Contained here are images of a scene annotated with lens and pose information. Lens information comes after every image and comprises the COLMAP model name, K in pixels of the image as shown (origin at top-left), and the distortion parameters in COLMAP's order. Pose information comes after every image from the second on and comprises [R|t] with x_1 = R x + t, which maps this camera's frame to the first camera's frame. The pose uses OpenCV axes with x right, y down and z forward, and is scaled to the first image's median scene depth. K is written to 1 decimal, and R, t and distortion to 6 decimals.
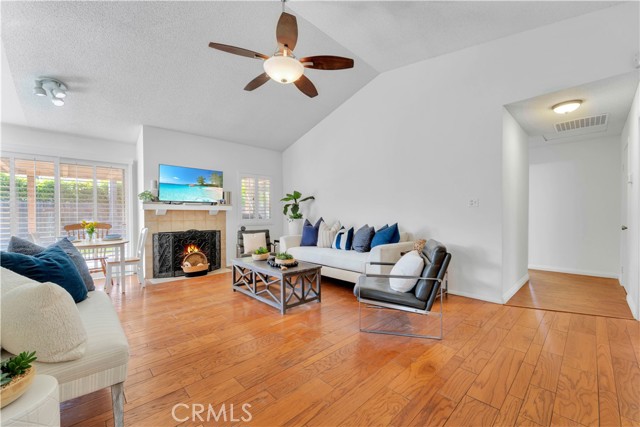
lens RADIAL K [[256.8, 0, 321.2], [0, 256.8, 217.1], [0, 0, 1]] dist [0.001423, -0.000603]
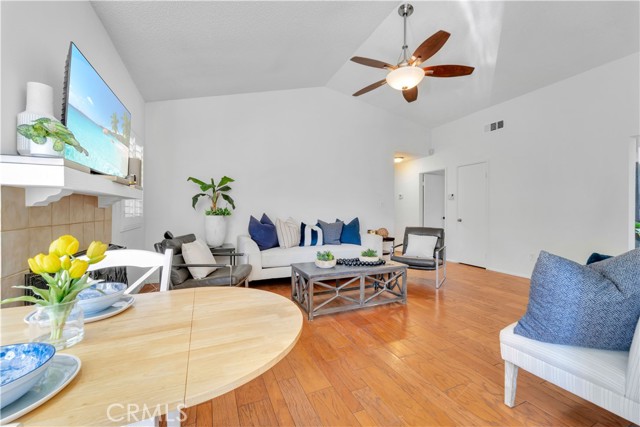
lens RADIAL K [[256.8, 0, 318.3], [0, 256.8, 210.4], [0, 0, 1]] dist [0.001423, -0.000603]
pose [[0.350419, 0.008099, 0.936558, -0.917806], [0.000704, 0.999960, -0.008911, -0.000434], [-0.936593, 0.003781, 0.350399, 0.687965]]
